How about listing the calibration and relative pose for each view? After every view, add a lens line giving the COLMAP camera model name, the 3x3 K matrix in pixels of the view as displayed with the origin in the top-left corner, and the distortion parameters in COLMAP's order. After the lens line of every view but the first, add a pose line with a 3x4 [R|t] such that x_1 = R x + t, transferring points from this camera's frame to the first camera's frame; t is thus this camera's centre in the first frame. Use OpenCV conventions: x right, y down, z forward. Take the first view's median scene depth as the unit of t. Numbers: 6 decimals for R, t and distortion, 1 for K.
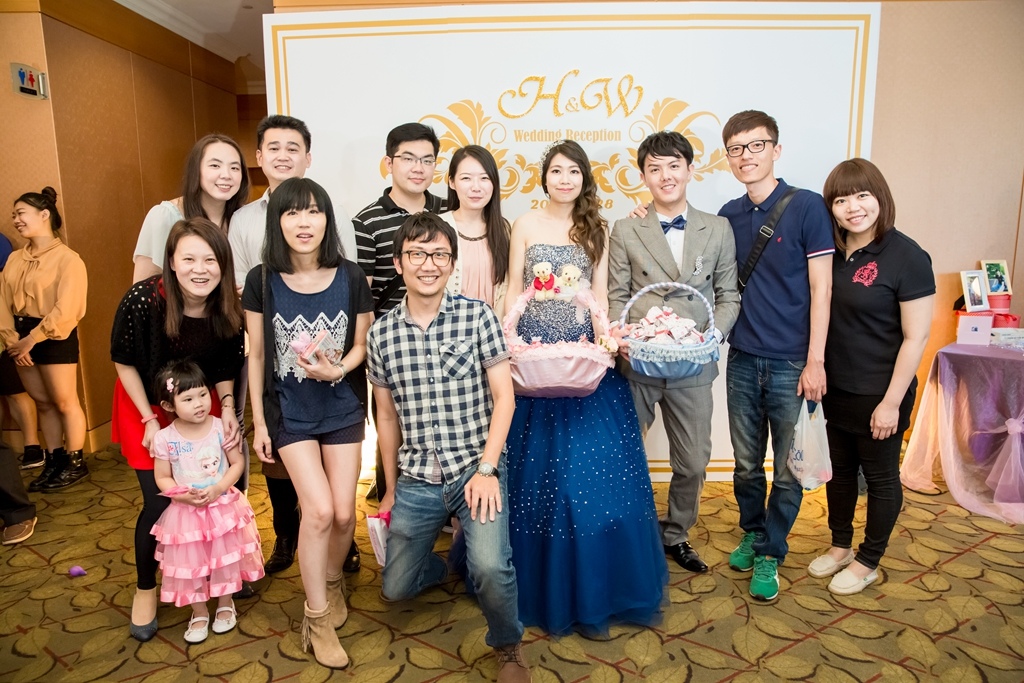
lens RADIAL K [[736.6, 0, 504.8], [0, 736.6, 333.7], [0, 0, 1]] dist [-0.087104, 0.063947]
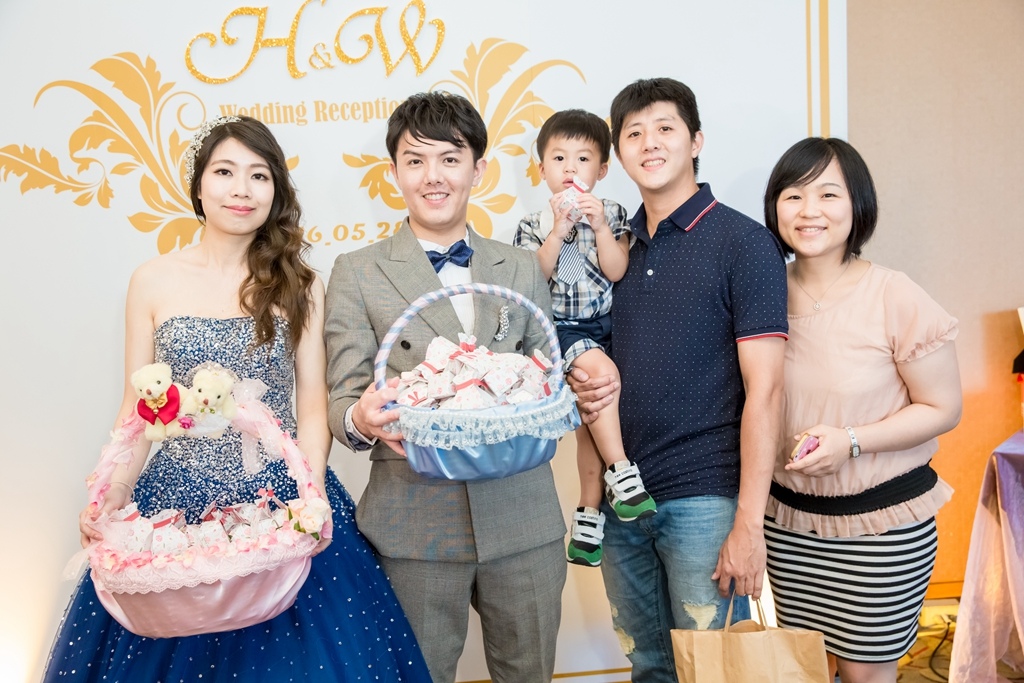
lens RADIAL K [[996.5, 0, 546.8], [0, 996.5, 330.8], [0, 0, 1]] dist [0.027754, 0.000000]
pose [[0.992619, -0.056550, 0.107285, 0.171961], [0.064186, 0.995542, -0.069116, -0.040160], [-0.102898, 0.075493, 0.991823, 0.239352]]
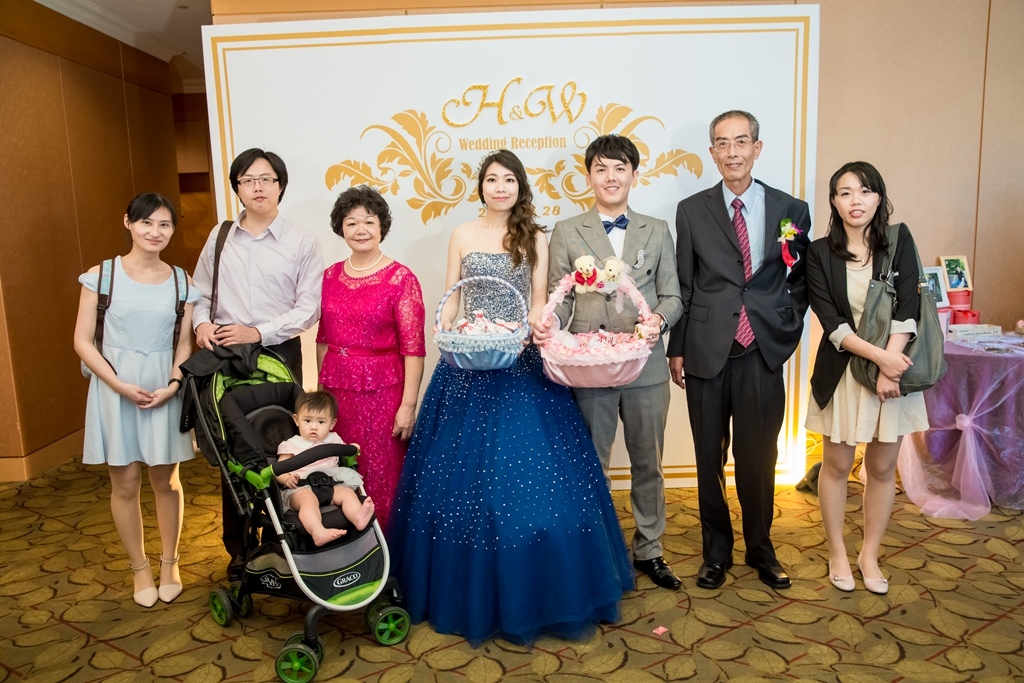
lens RADIAL K [[867.7, 0, 510.4], [0, 867.7, 339.4], [0, 0, 1]] dist [-0.063786, 0.087927]
pose [[0.999468, -0.025510, 0.020341, 0.052814], [0.025860, 0.999518, -0.017164, 0.017430], [-0.019893, 0.017681, 0.999646, -0.179944]]
